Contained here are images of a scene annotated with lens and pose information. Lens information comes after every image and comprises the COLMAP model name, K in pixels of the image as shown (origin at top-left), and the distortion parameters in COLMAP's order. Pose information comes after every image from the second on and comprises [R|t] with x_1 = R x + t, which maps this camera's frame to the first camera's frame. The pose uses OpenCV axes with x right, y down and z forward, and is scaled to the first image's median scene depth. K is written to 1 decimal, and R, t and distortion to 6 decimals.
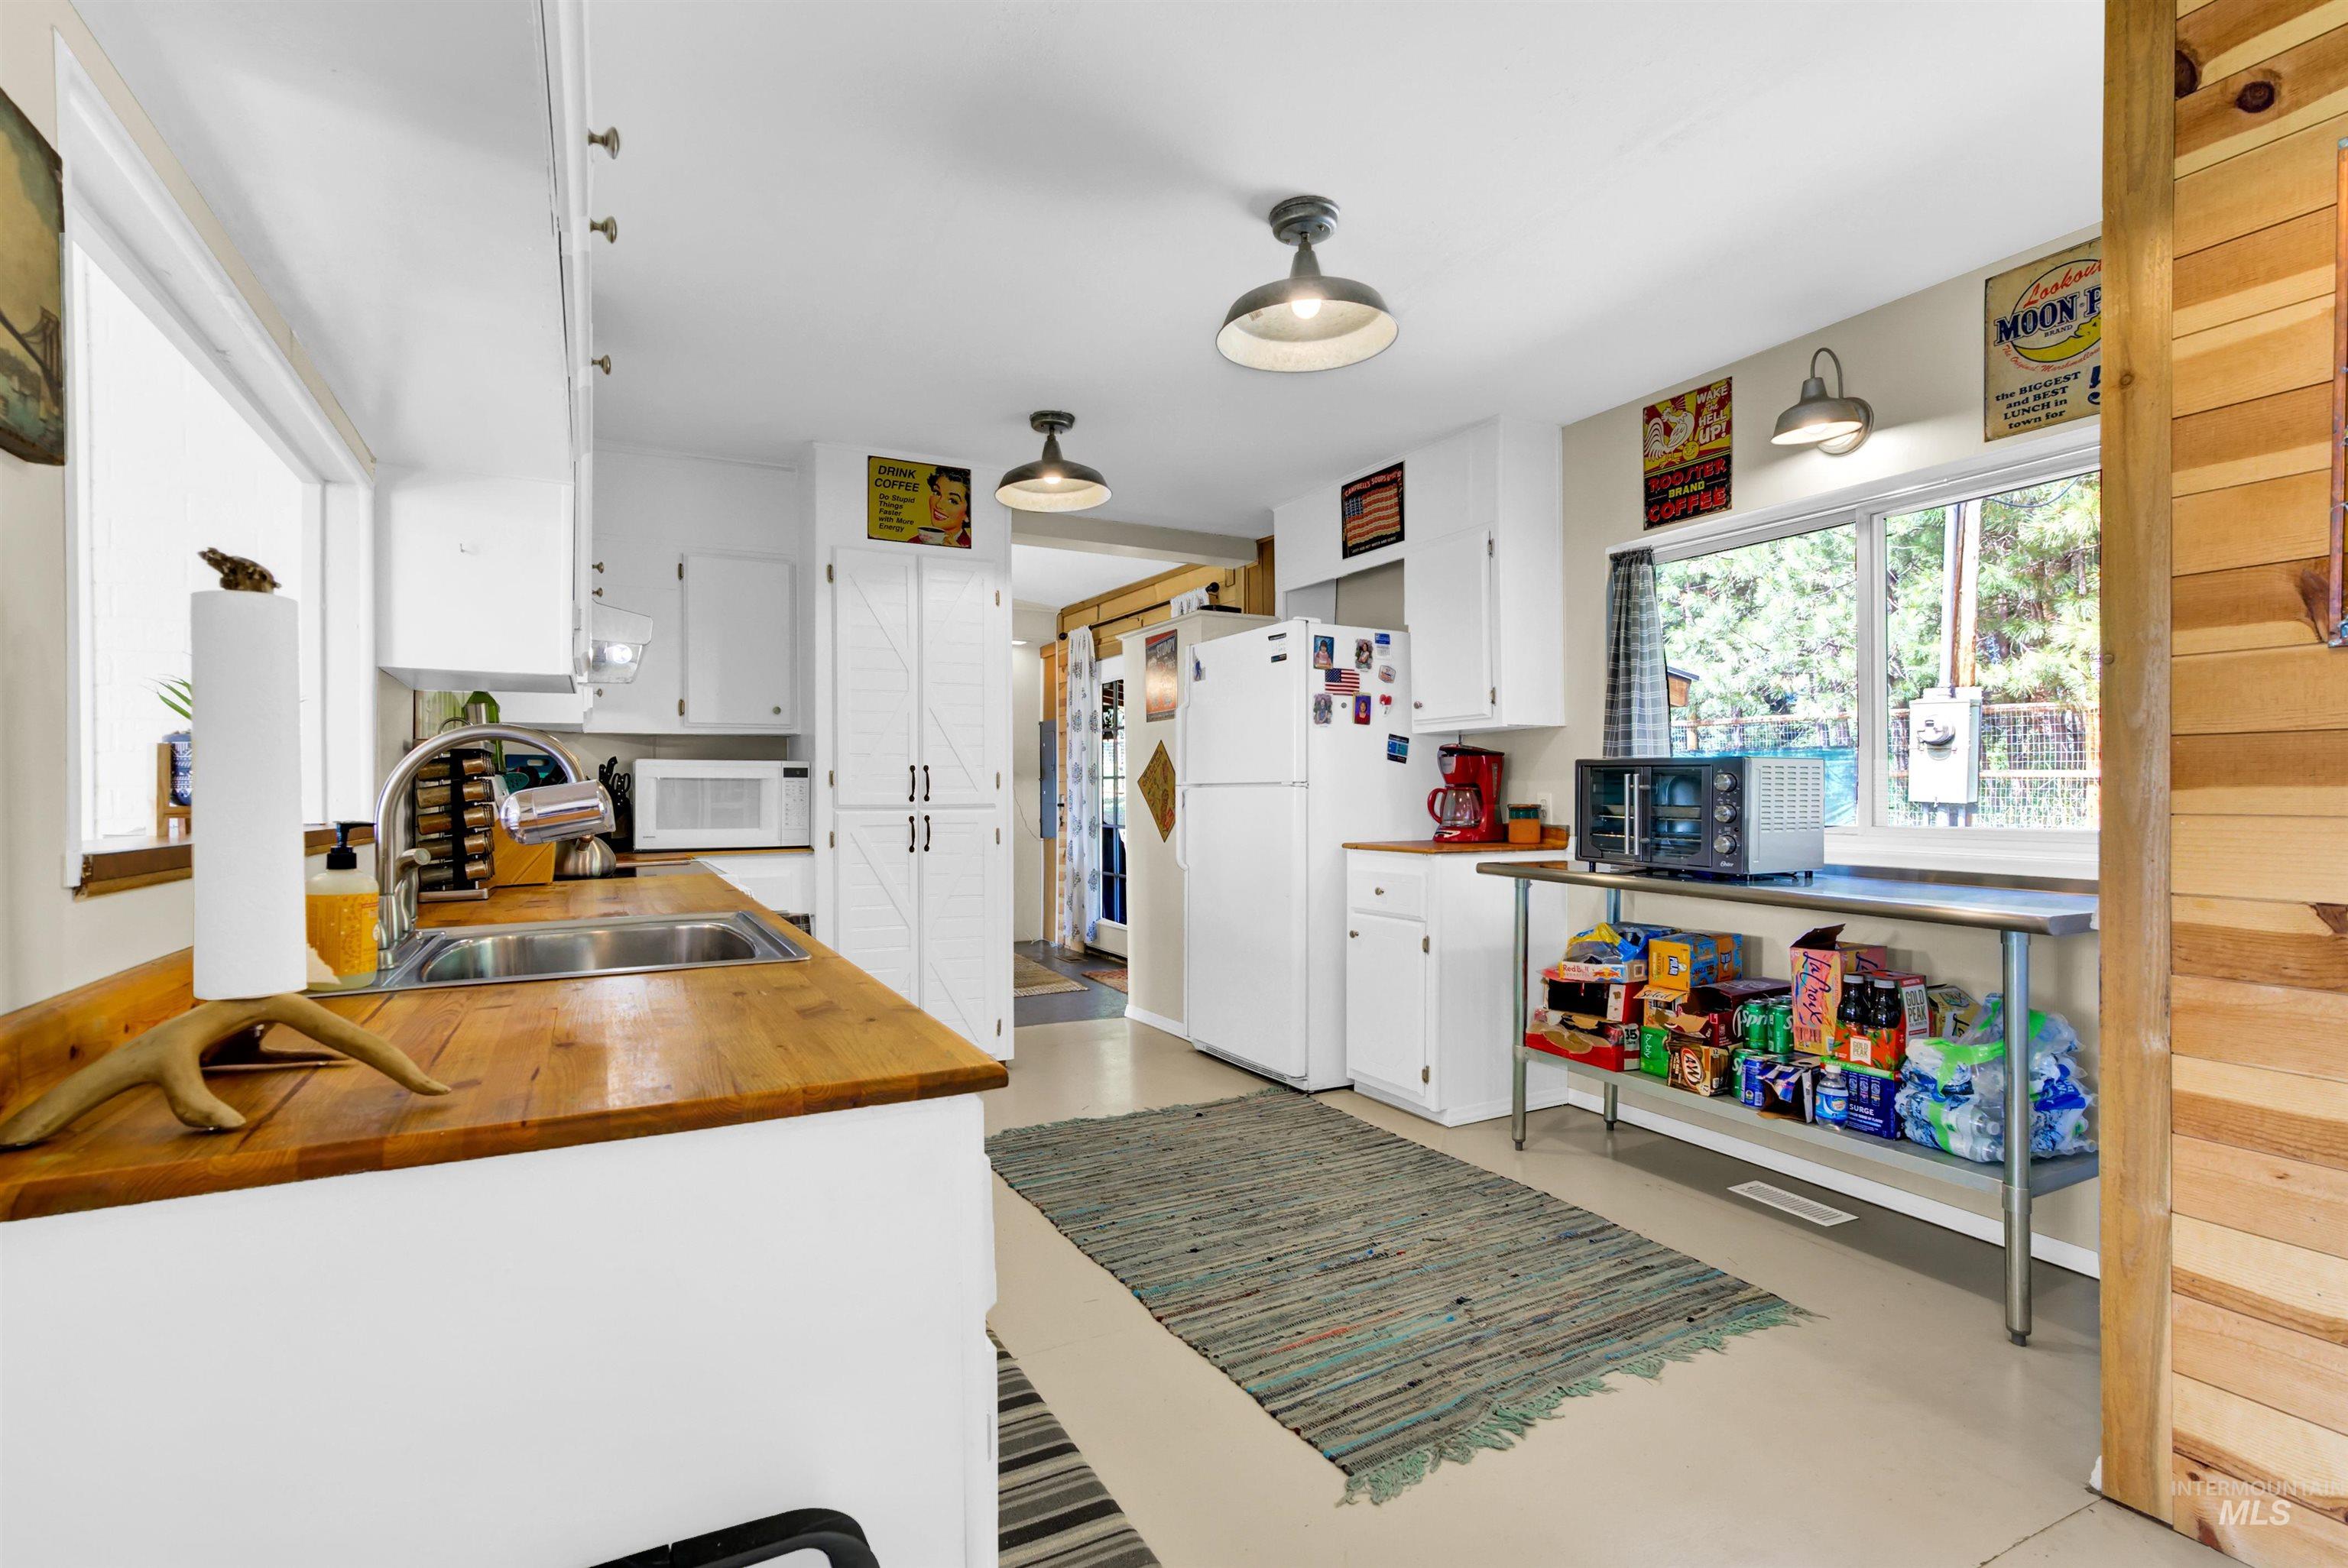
lens RADIAL K [[1087.4, 0, 1175.5], [0, 1087.4, 789.7], [0, 0, 1]] dist [-0.005815, 0.000414]
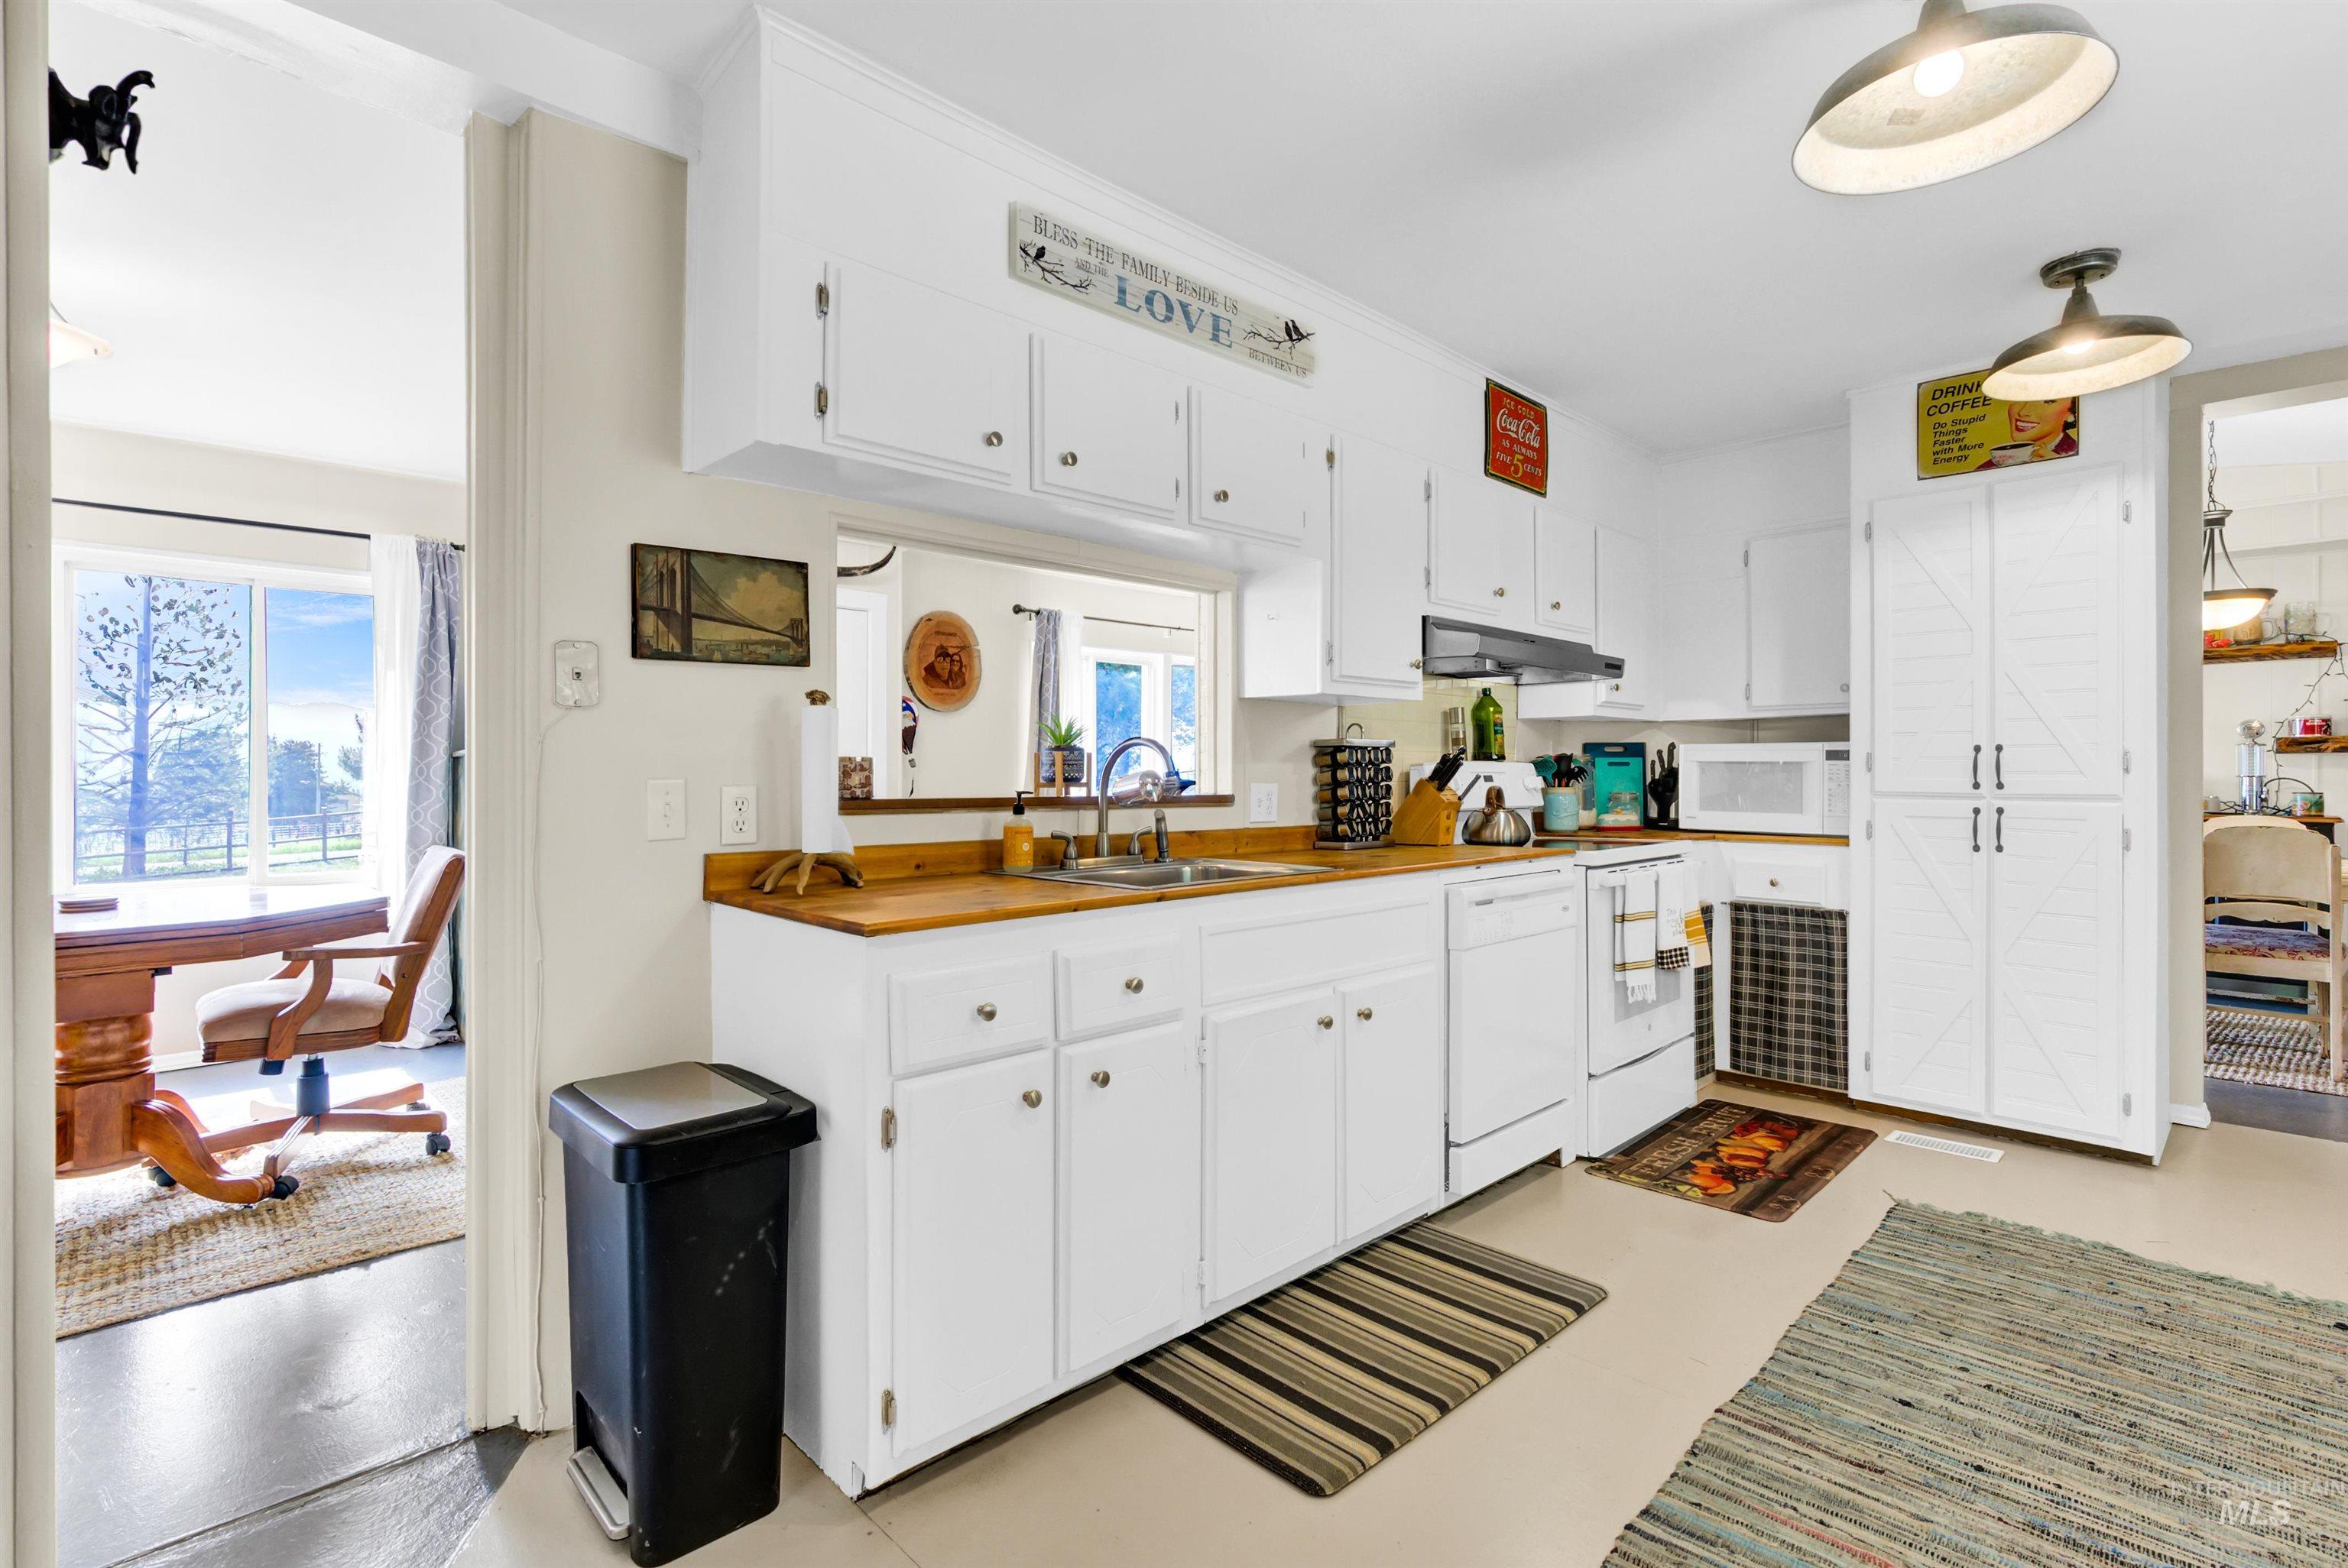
lens RADIAL K [[1087.4, 0, 1173.9], [0, 1087.4, 772.2], [0, 0, 1]] dist [-0.005815, 0.000414]
pose [[0.283077, 0.007305, -0.959069, 0.409798], [-0.002243, 0.999973, 0.006955, -0.007233], [0.959095, 0.000182, 0.283086, 0.220148]]
